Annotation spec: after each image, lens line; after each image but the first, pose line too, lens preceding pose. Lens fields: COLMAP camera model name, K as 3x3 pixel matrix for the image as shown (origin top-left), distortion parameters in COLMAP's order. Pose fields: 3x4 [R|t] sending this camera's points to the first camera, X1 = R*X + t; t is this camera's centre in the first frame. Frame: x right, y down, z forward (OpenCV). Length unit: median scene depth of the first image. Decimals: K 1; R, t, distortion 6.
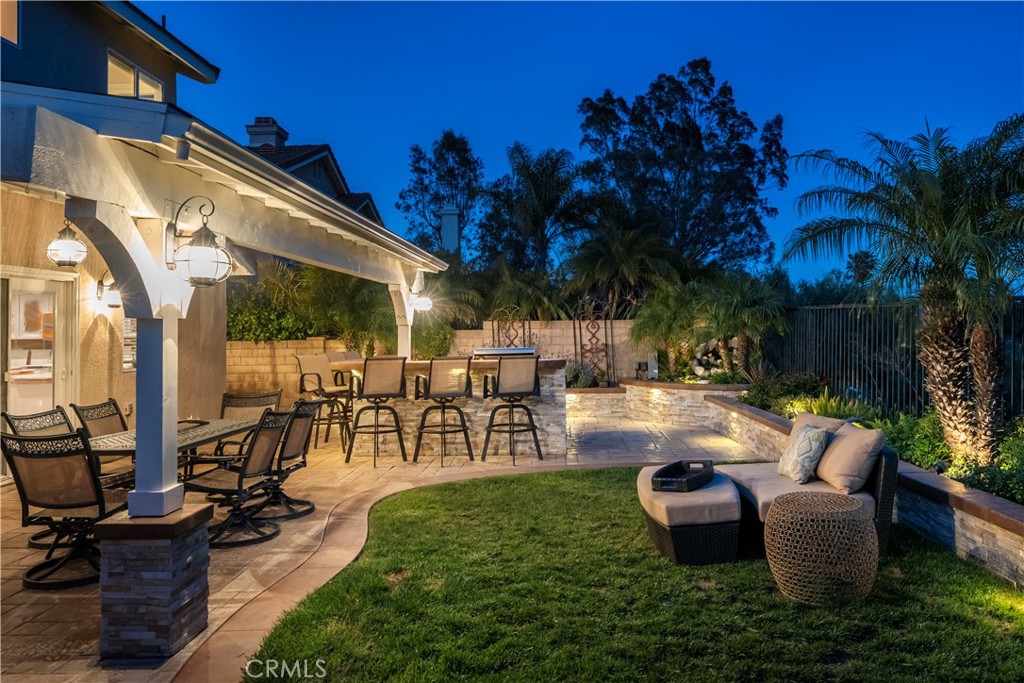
lens RADIAL K [[681.0, 0, 499.3], [0, 681.0, 316.1], [0, 0, 1]] dist [-0.000185, -0.001515]
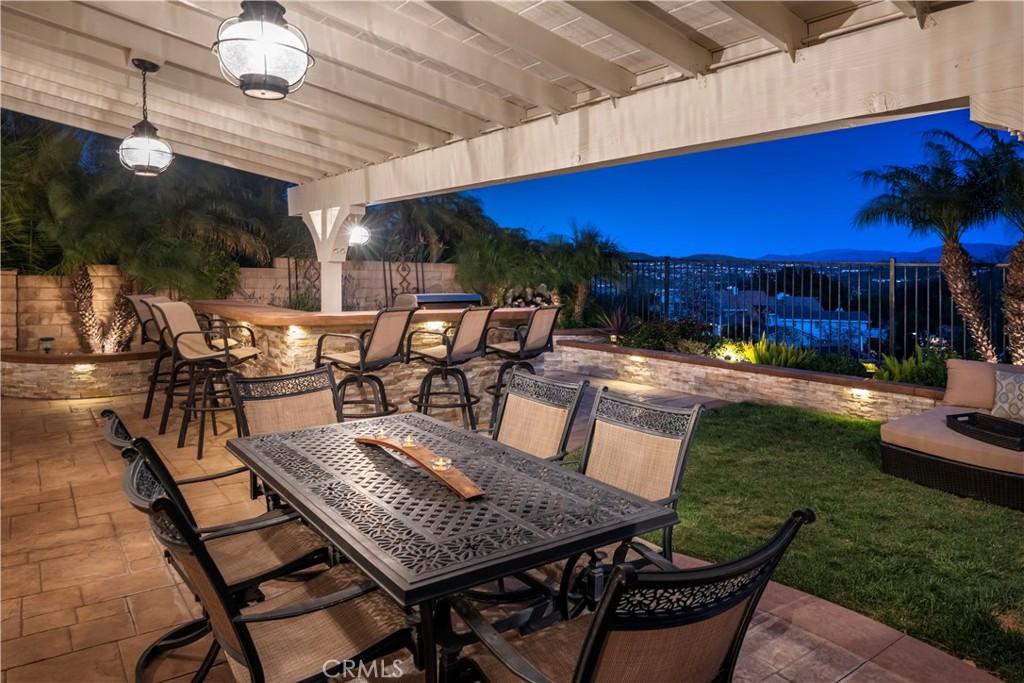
lens RADIAL K [[631.3, 0, 470.4], [0, 631.3, 291.1], [0, 0, 1]] dist [-0.010574, 0.002184]
pose [[0.764055, 0.009090, 0.645088, -0.344071], [-0.044227, 0.998286, 0.038317, 0.008626], [-0.643634, -0.057806, 0.763147, 0.289077]]
